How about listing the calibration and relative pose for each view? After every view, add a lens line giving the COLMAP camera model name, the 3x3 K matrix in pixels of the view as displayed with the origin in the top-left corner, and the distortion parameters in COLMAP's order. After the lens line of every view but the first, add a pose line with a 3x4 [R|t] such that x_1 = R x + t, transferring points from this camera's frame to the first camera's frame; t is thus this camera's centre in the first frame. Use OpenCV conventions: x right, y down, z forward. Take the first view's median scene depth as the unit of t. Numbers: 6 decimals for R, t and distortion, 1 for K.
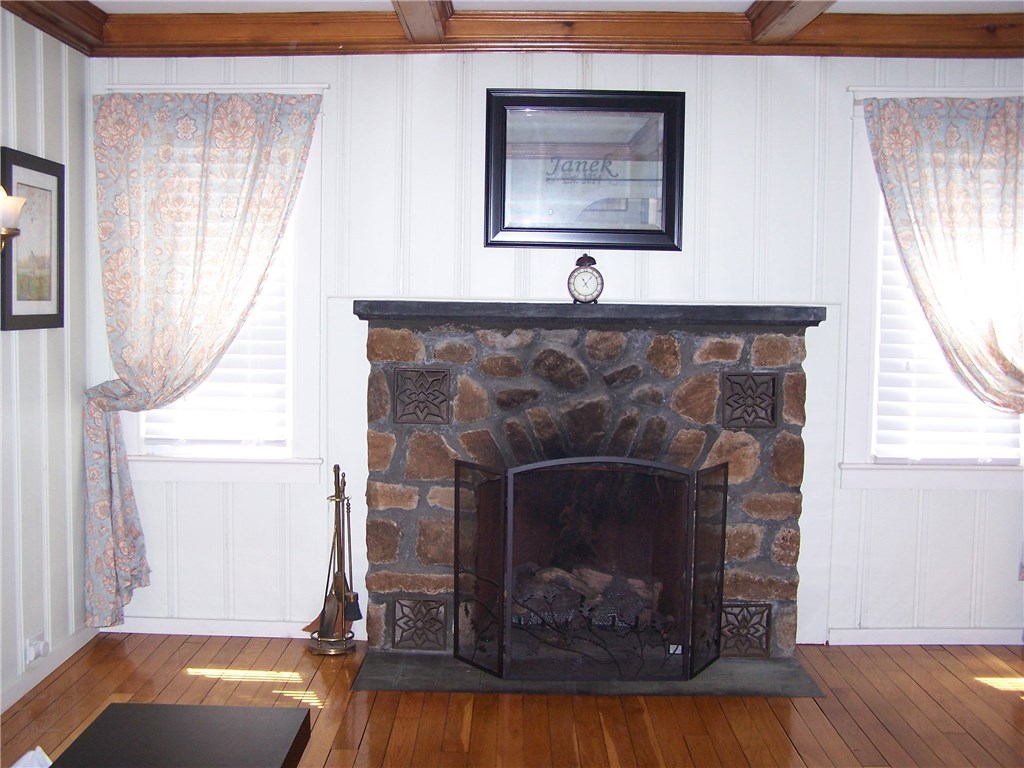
lens RADIAL K [[1162.8, 0, 491.4], [0, 1162.8, 388.6], [0, 0, 1]] dist [-0.190670, 0.332984]
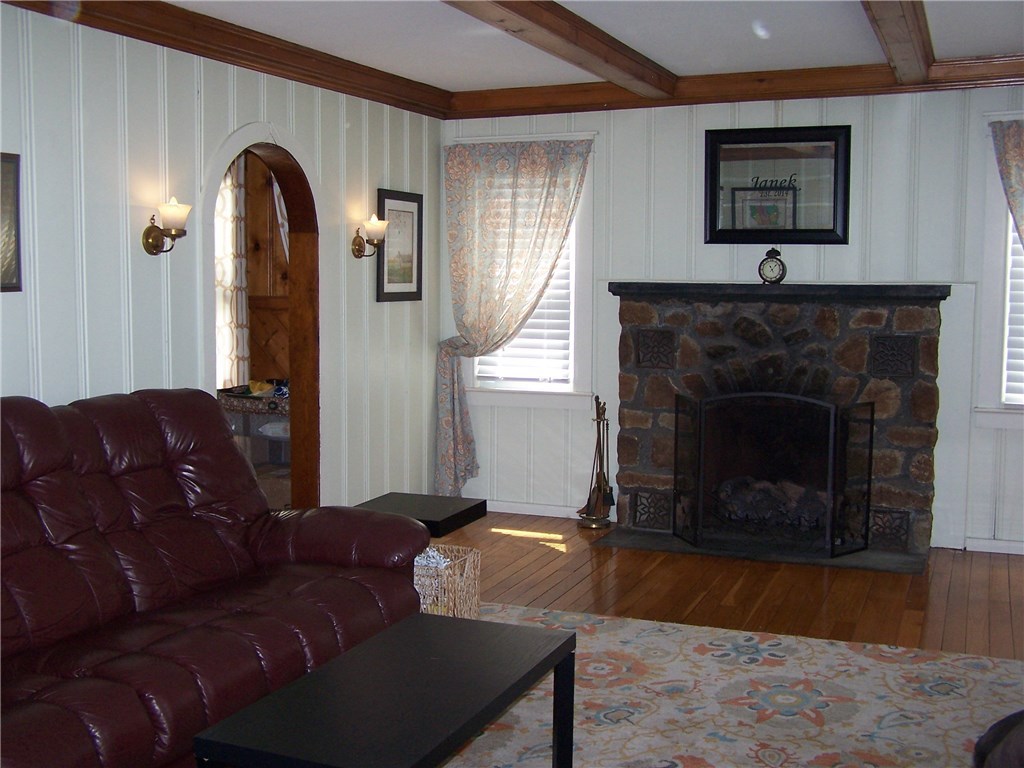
lens RADIAL K [[1162.8, 0, 491.4], [0, 1162.8, 388.6], [0, 0, 1]] dist [-0.190670, 0.332984]
pose [[0.925210, 0.026422, -0.378535, 0.293302], [-0.019824, 0.999576, 0.021319, 0.028622], [0.378938, -0.012221, 0.925341, -0.393423]]
